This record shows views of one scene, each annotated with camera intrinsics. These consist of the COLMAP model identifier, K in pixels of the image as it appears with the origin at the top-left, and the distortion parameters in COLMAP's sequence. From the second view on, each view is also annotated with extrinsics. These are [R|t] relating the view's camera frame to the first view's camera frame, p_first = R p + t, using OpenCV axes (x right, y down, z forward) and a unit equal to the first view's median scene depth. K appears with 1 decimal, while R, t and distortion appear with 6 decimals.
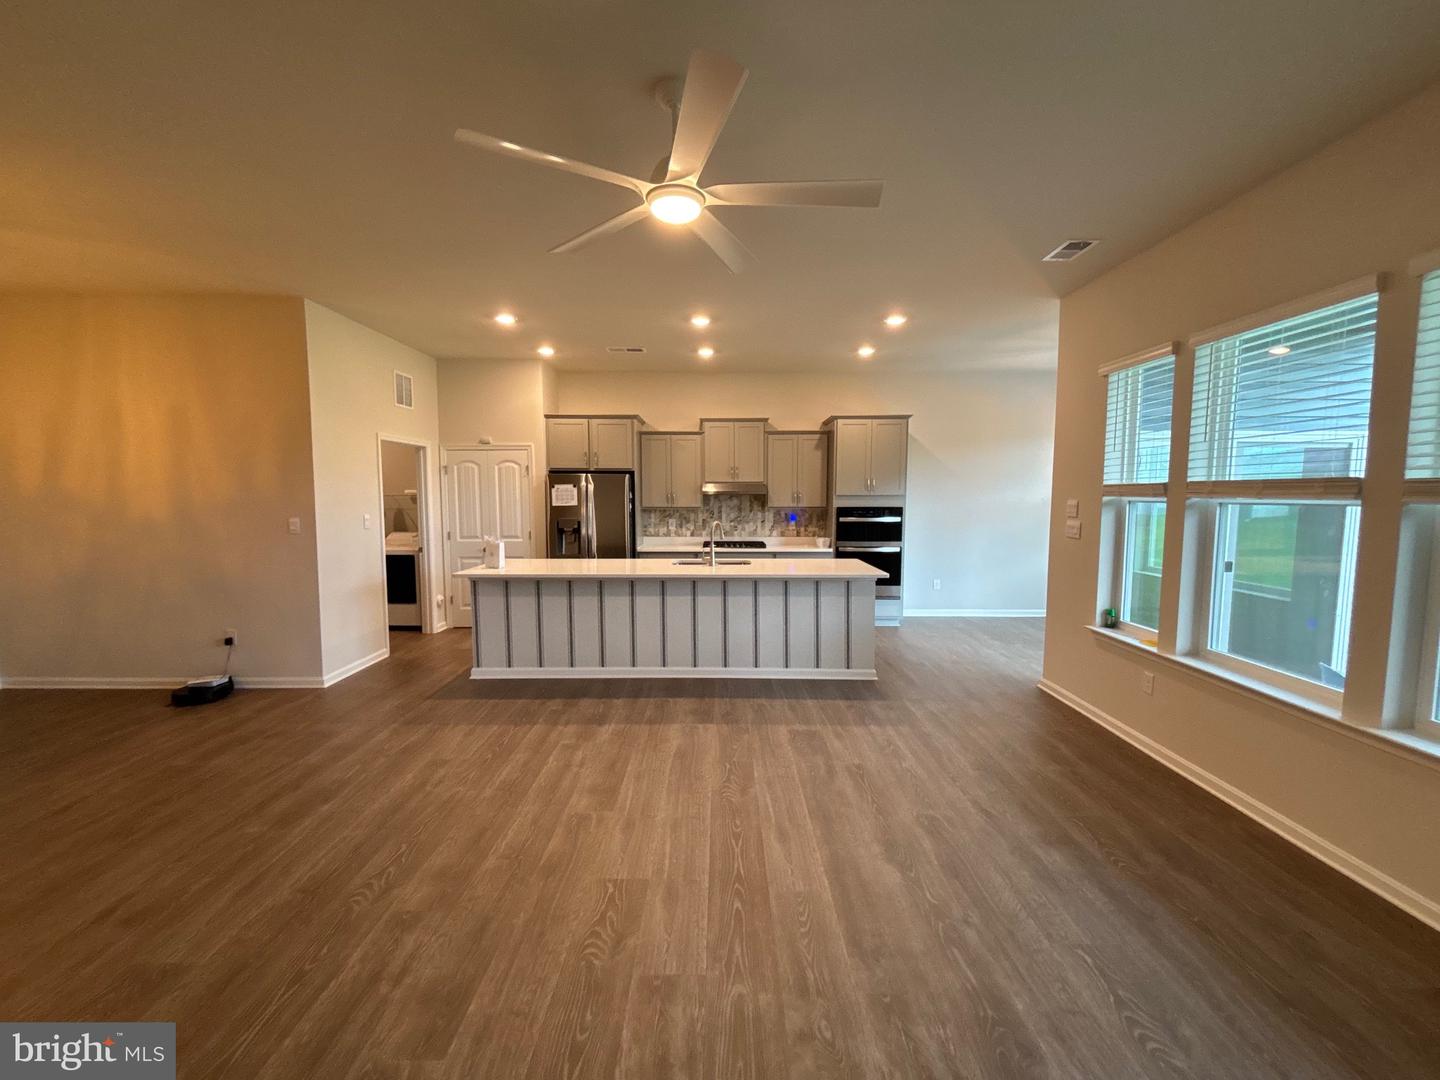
lens RADIAL K [[583.3, 0, 723.2], [0, 583.3, 533.0], [0, 0, 1]] dist [-0.004460, -0.000264]
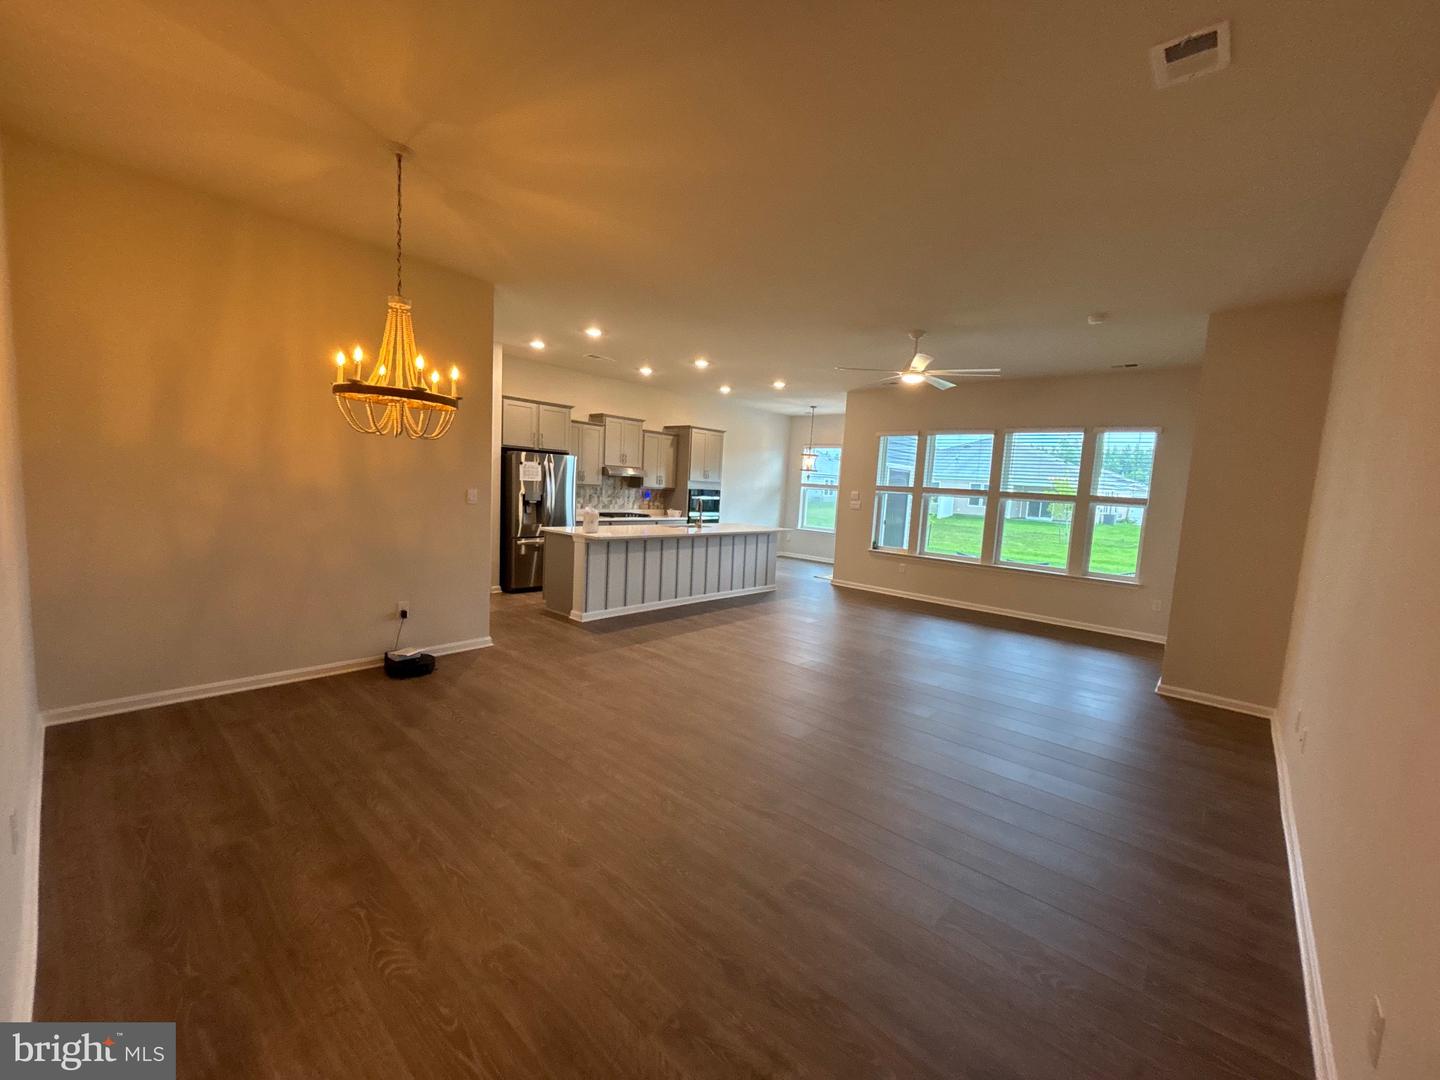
lens RADIAL K [[583.3, 0, 719.5], [0, 583.3, 542.6], [0, 0, 1]] dist [-0.004460, -0.000264]
pose [[0.664507, -0.040391, 0.746190, -1.404940], [-0.003915, 0.998336, 0.057526, 0.009792], [-0.747272, -0.041148, 0.663243, -0.044439]]
